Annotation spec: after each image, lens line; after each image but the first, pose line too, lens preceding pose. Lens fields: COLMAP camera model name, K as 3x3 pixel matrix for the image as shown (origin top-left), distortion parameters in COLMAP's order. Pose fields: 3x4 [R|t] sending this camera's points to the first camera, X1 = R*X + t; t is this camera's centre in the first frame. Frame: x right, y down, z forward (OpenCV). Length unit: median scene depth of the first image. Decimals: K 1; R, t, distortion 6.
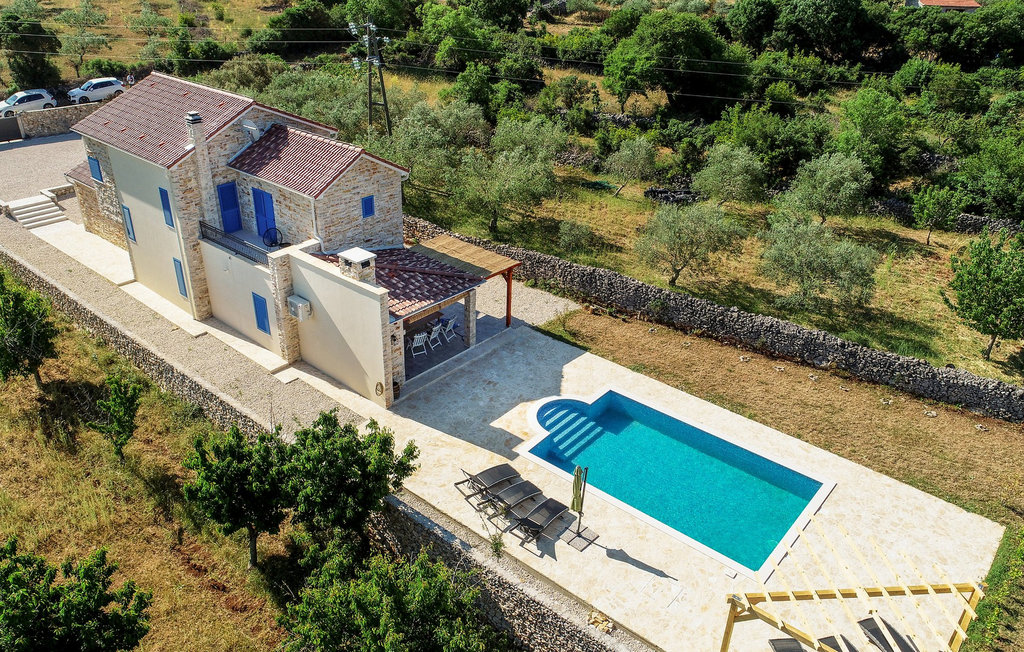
lens RADIAL K [[791.2, 0, 512.0], [0, 791.2, 326.0], [0, 0, 1]] dist [0.002745, -0.004388]
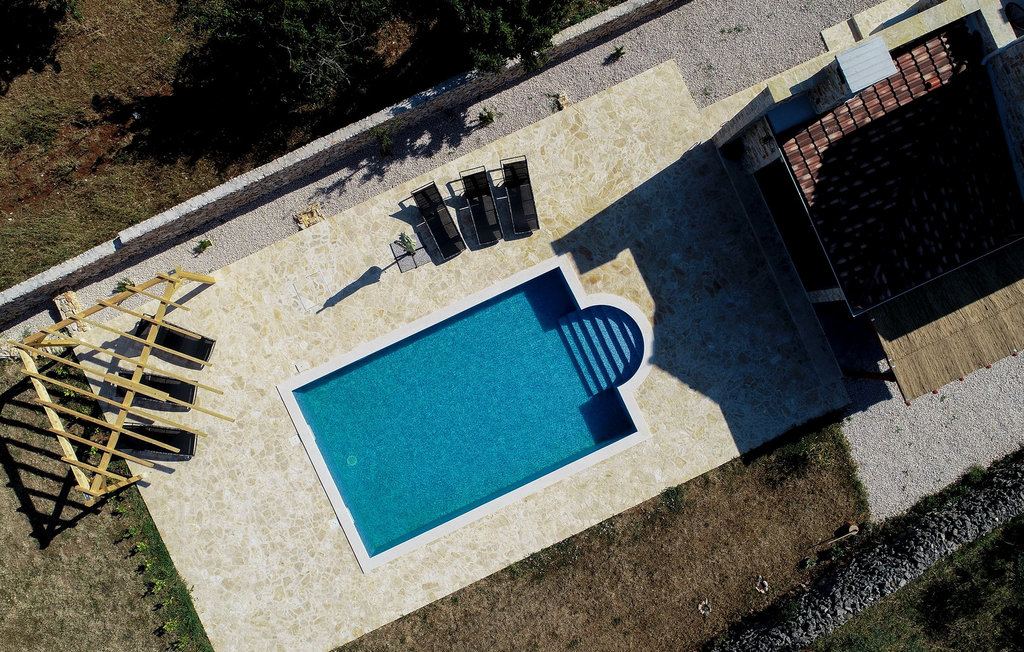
lens RADIAL K [[791.2, 0, 512.0], [0, 791.2, 326.0], [0, 0, 1]] dist [0.002745, -0.004388]
pose [[-0.427723, 0.902584, -0.048932, 0.112018], [-0.456989, -0.169221, 0.873227, -0.453096], [0.779881, 0.395861, 0.484851, 0.474846]]
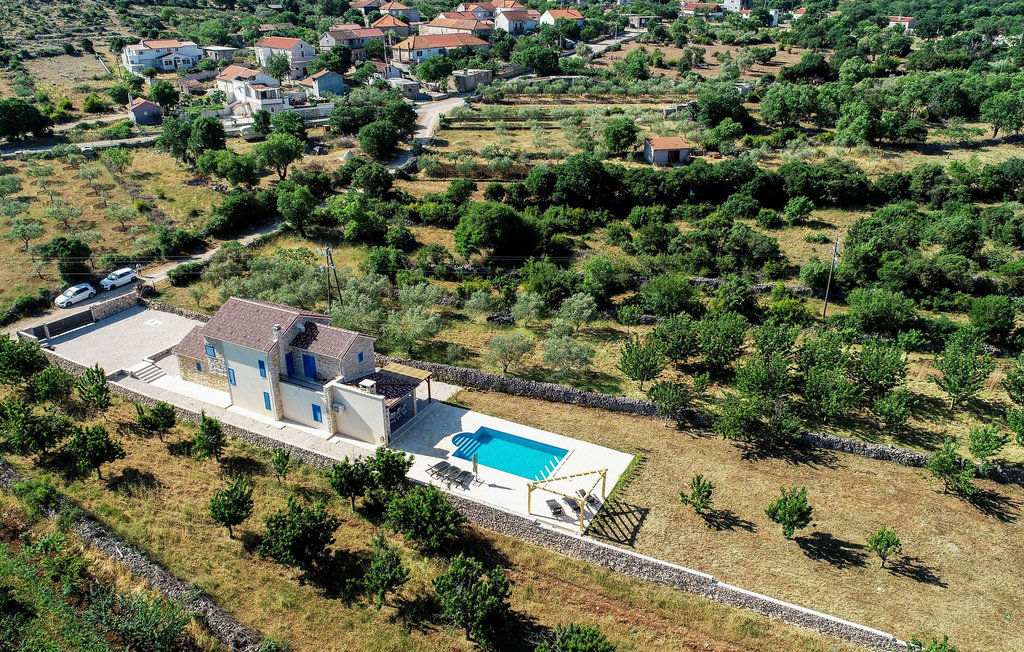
lens RADIAL K [[791.2, 0, 512.0], [0, 791.2, 326.0], [0, 0, 1]] dist [0.002745, -0.004388]
pose [[0.977127, -0.115321, 0.178673, -0.149891], [0.127196, 0.990269, -0.056463, -0.058636], [-0.170423, 0.077898, 0.982287, -1.158172]]
